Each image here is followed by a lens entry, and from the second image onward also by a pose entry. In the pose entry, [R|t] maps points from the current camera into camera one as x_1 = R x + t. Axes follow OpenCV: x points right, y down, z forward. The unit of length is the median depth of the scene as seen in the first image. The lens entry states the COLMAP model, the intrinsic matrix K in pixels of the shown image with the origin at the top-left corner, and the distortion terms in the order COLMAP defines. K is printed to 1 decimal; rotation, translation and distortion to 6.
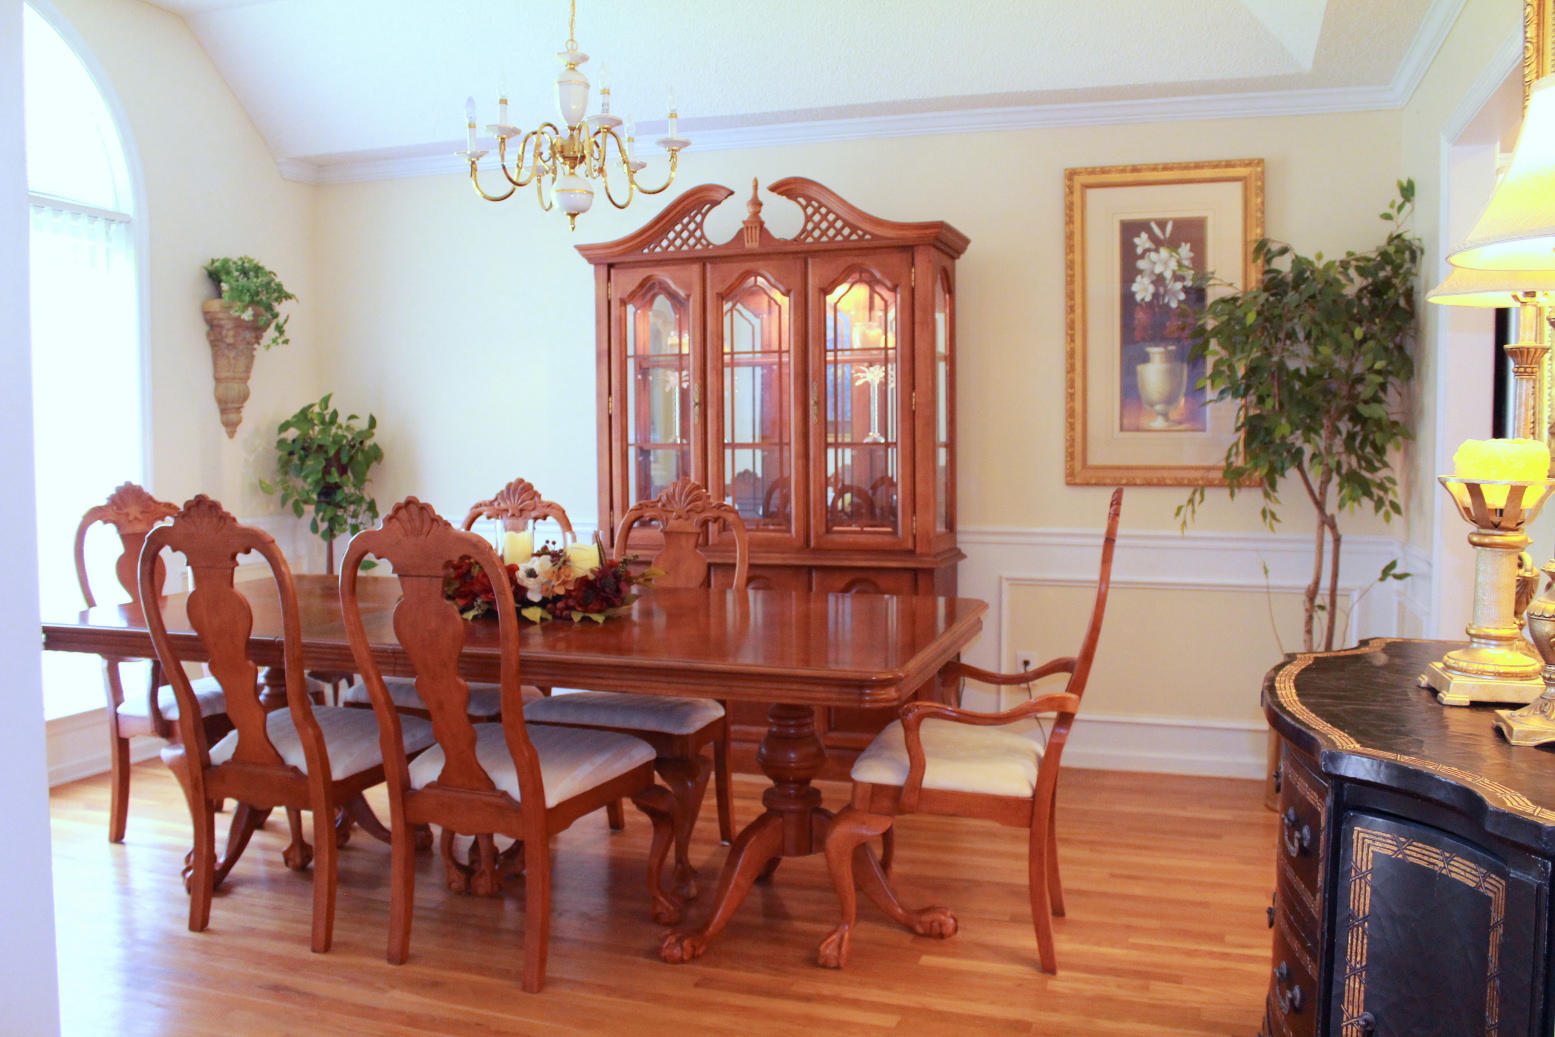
lens RADIAL K [[1309.3, 0, 777.5], [0, 1309.3, 518.5], [0, 0, 1]] dist [-0.155394, 0.096914]
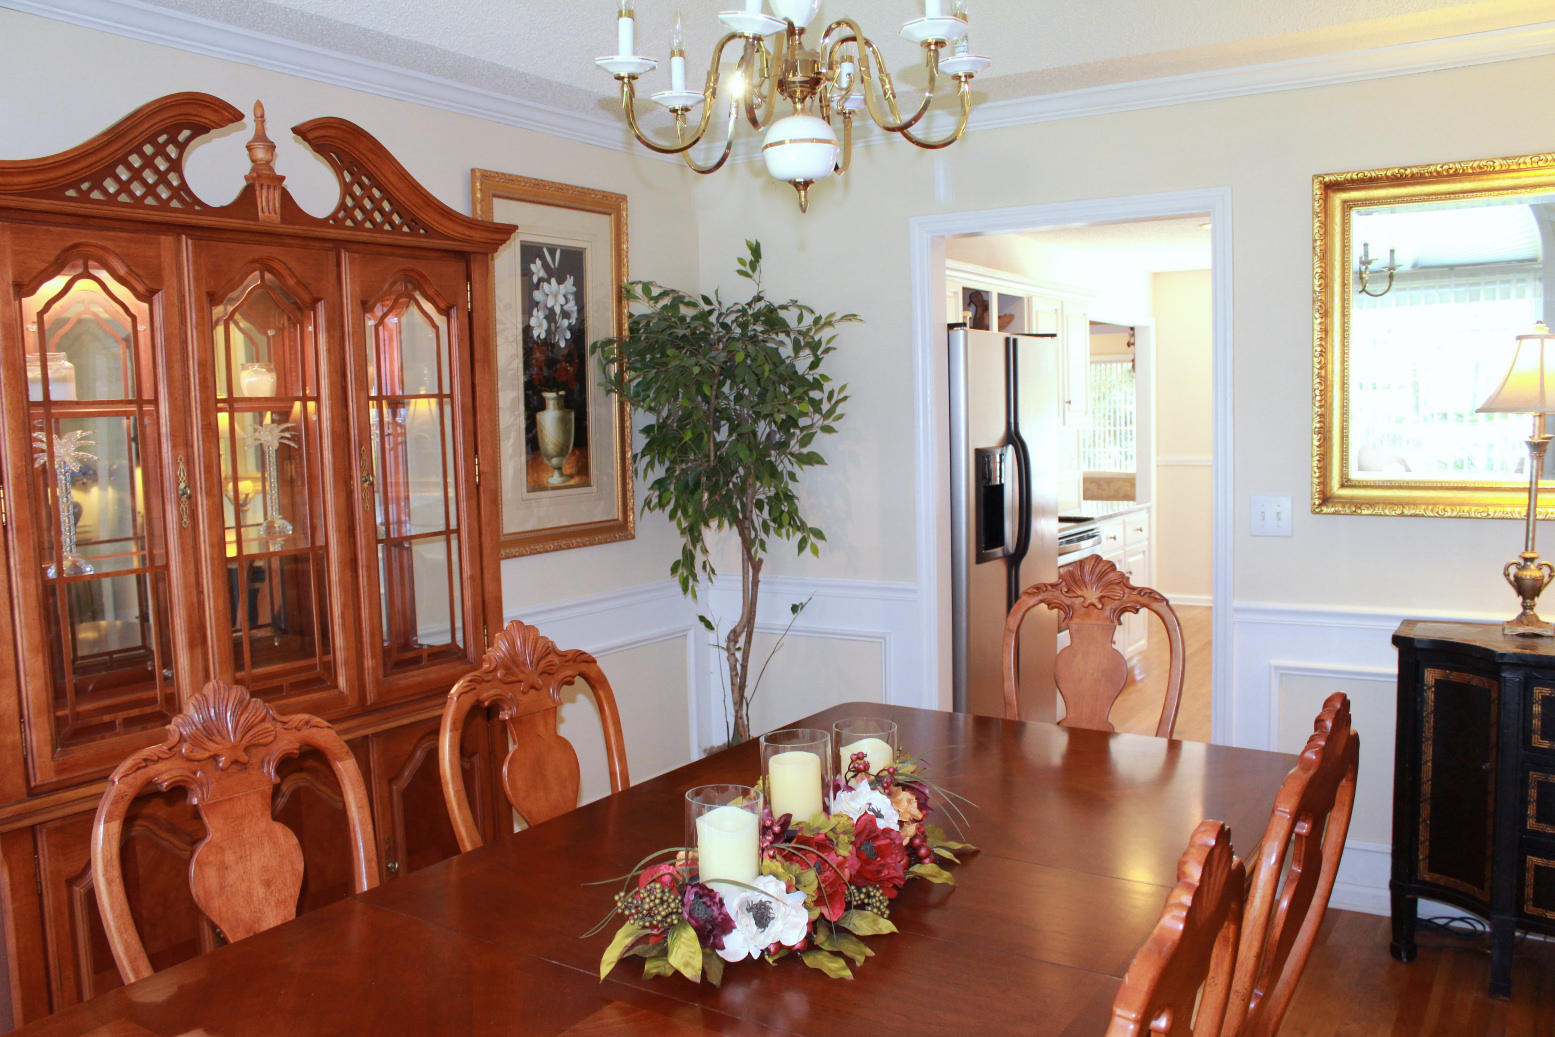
lens RADIAL K [[1309.3, 0, 777.5], [0, 1309.3, 518.5], [0, 0, 1]] dist [-0.155394, 0.096914]
pose [[0.241078, -0.083116, 0.966940, -0.528204], [0.083270, 0.994423, 0.064718, -0.092294], [-0.966927, 0.064915, 0.246655, 0.642419]]
